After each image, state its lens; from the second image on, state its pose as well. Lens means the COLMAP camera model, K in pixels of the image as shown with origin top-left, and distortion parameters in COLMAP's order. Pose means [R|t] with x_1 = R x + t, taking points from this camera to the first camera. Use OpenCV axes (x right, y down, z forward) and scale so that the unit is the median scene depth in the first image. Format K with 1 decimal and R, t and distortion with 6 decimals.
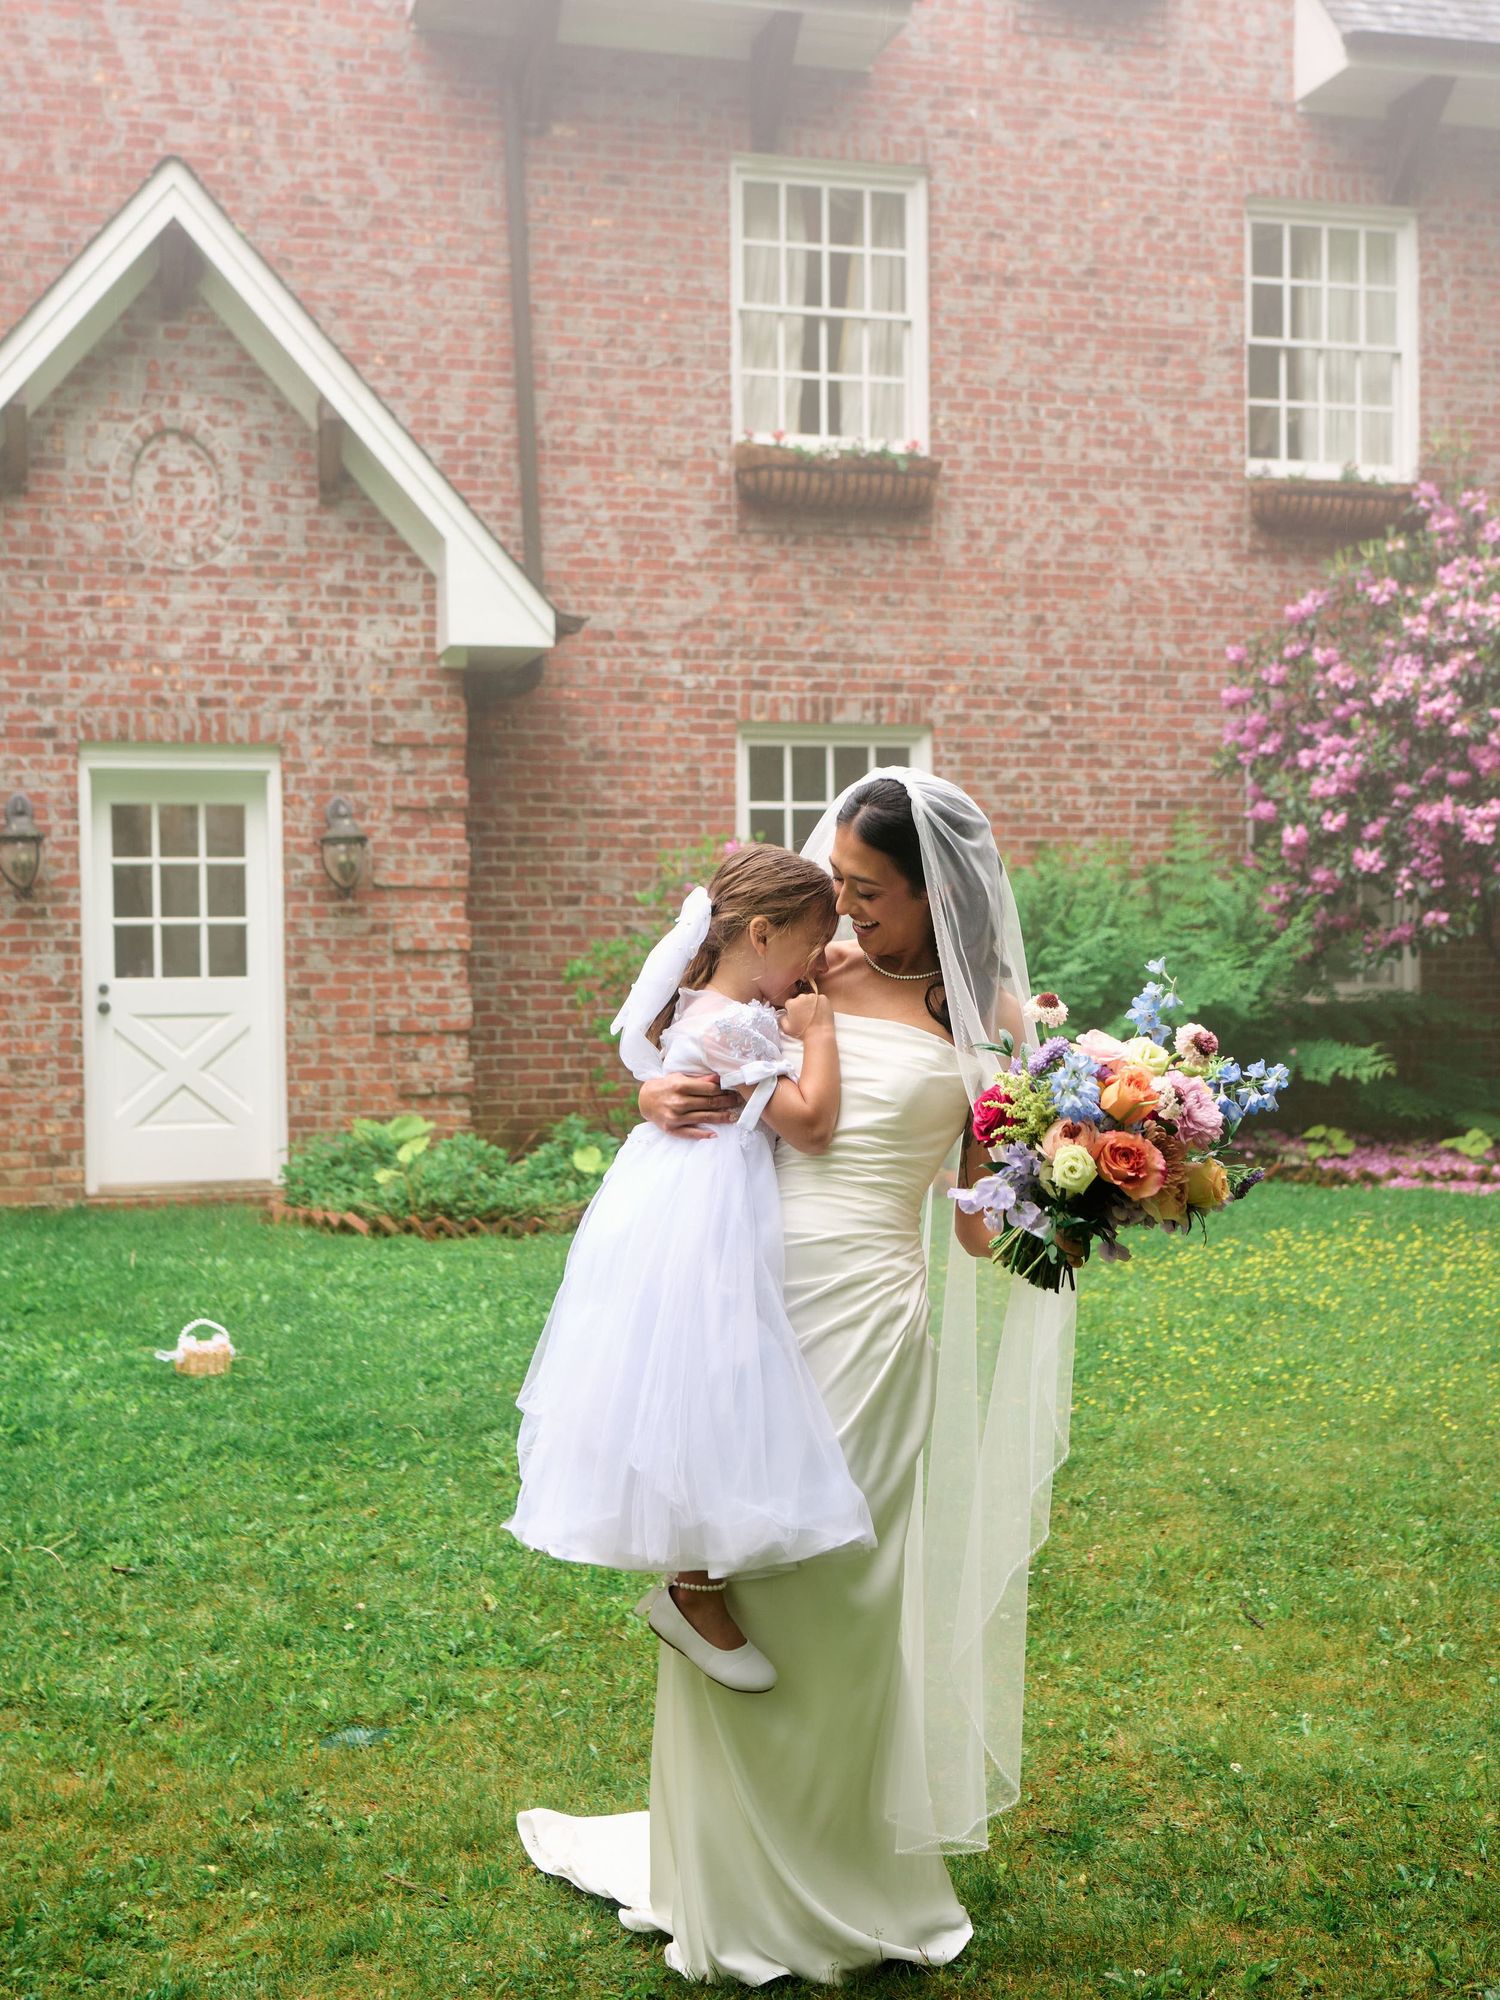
lens RADIAL K [[2951.9, 0, 751.5], [0, 2951.9, 1111.7], [0, 0, 1]] dist [-0.000454, -0.037677]
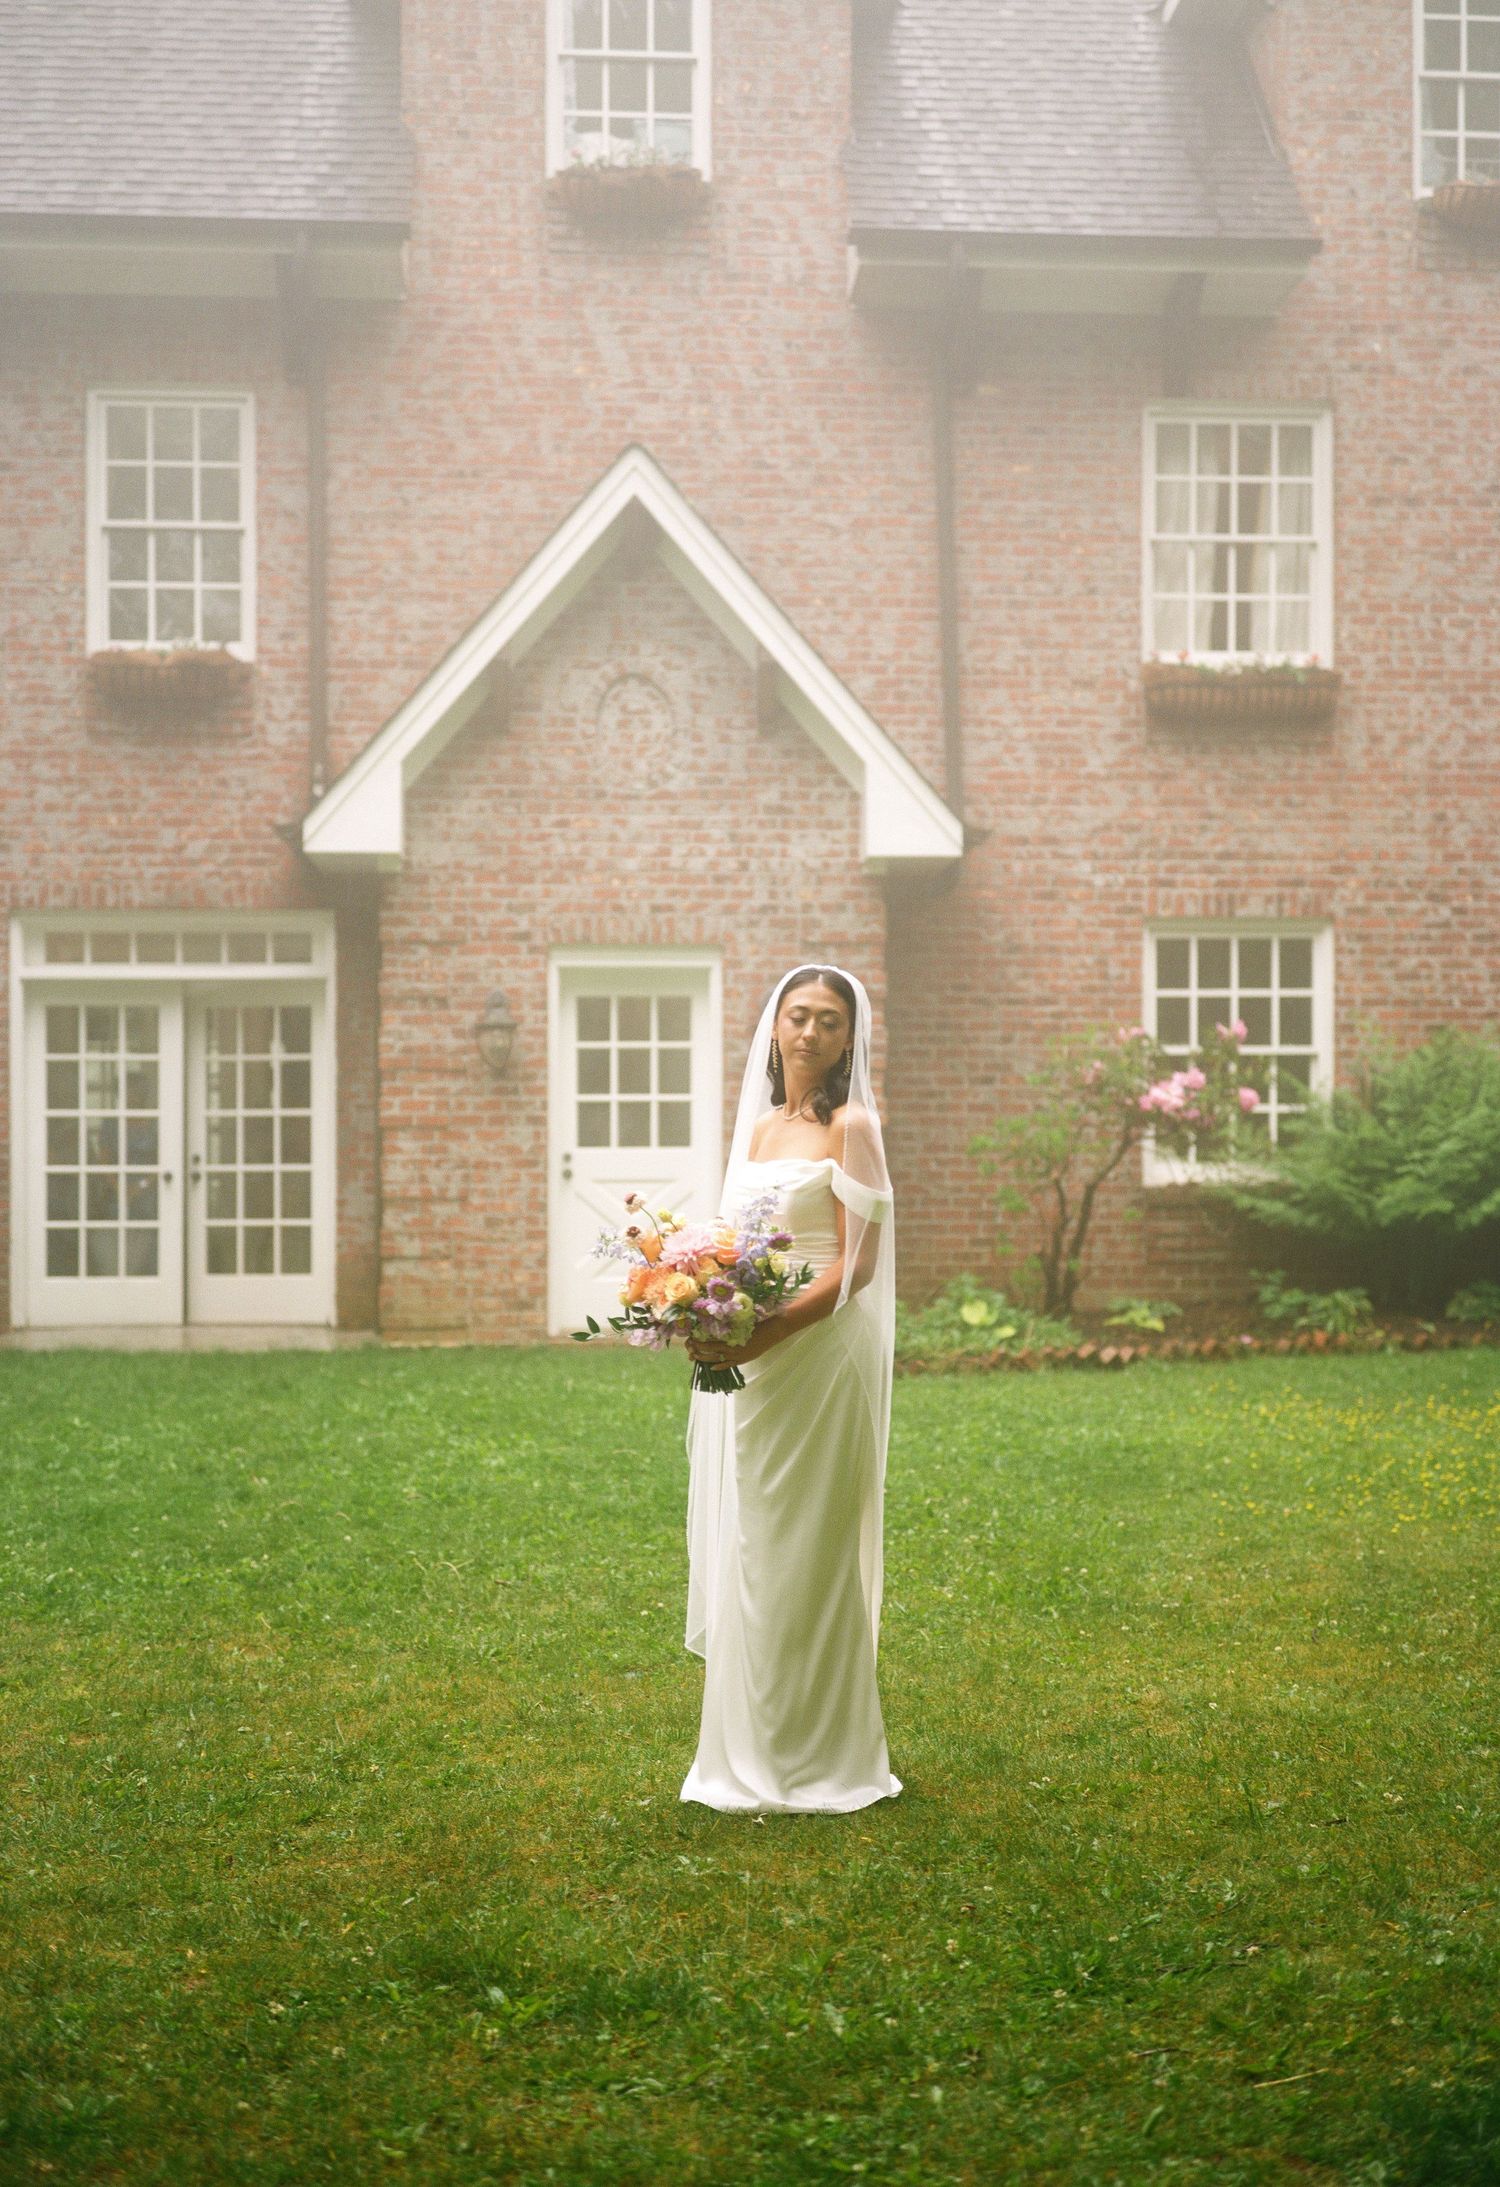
lens RADIAL K [[3488.2, 0, 577.9], [0, 3488.2, 1115.7], [0, 0, 1]] dist [0.068652, -0.138245]
pose [[0.968240, 0.006265, -0.249943, 0.117305], [-0.019830, 0.998461, -0.051789, 0.011909], [0.249233, 0.055100, 0.966875, -0.296640]]
